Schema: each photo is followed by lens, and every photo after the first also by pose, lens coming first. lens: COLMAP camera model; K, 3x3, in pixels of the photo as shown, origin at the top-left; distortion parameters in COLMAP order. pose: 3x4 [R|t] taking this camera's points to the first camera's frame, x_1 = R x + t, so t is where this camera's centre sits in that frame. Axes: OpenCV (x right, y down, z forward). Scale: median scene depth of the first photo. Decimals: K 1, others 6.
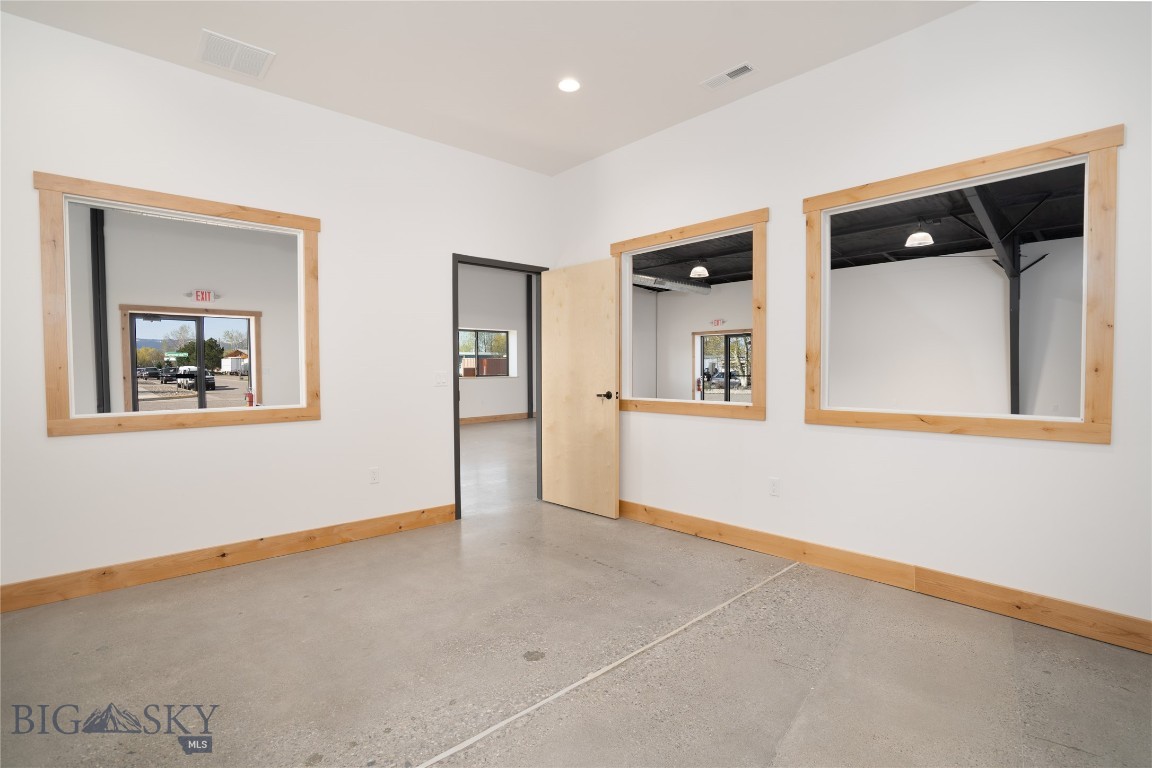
lens RADIAL K [[539.5, 0, 576.1], [0, 539.5, 382.1], [0, 0, 1]] dist [-0.022854, 0.000899]
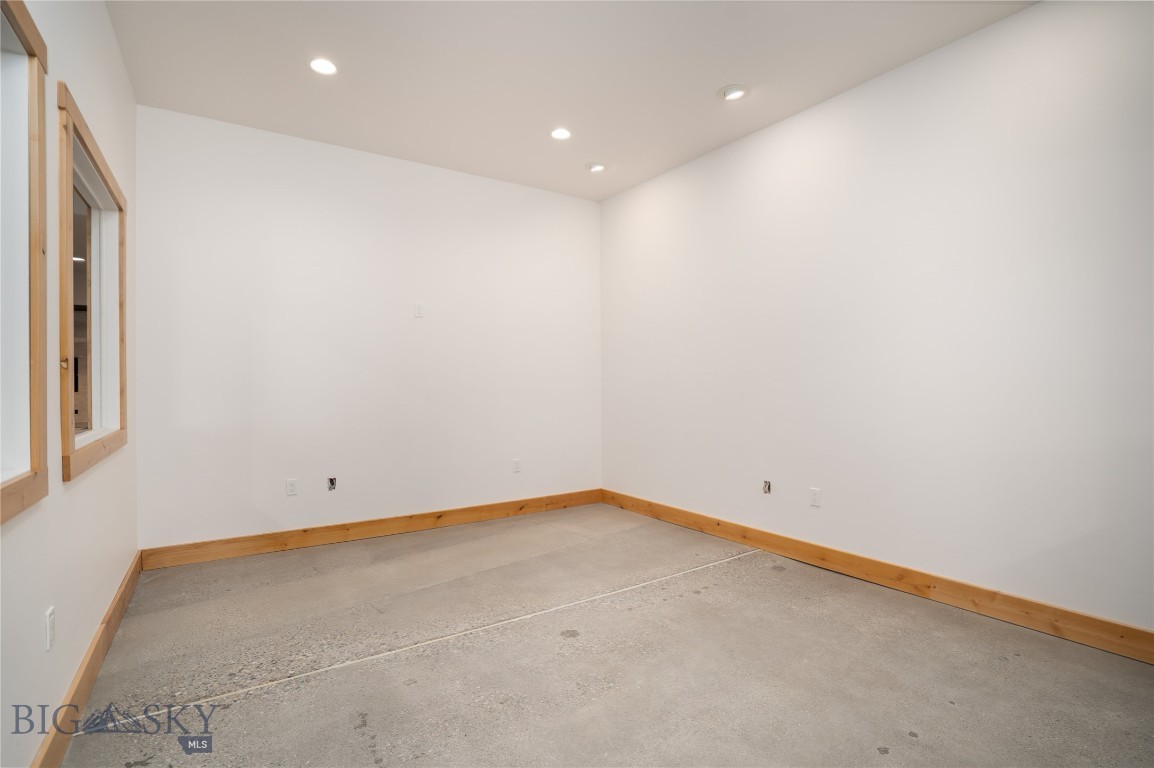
lens RADIAL K [[540.4, 0, 576.9], [0, 540.4, 385.2], [0, 0, 1]] dist [-0.022854, 0.000899]
pose [[-0.990149, 0.009344, 0.139708, -0.255864], [0.013625, 0.999465, 0.029722, -0.046581], [-0.139356, 0.031333, -0.989747, 2.102550]]
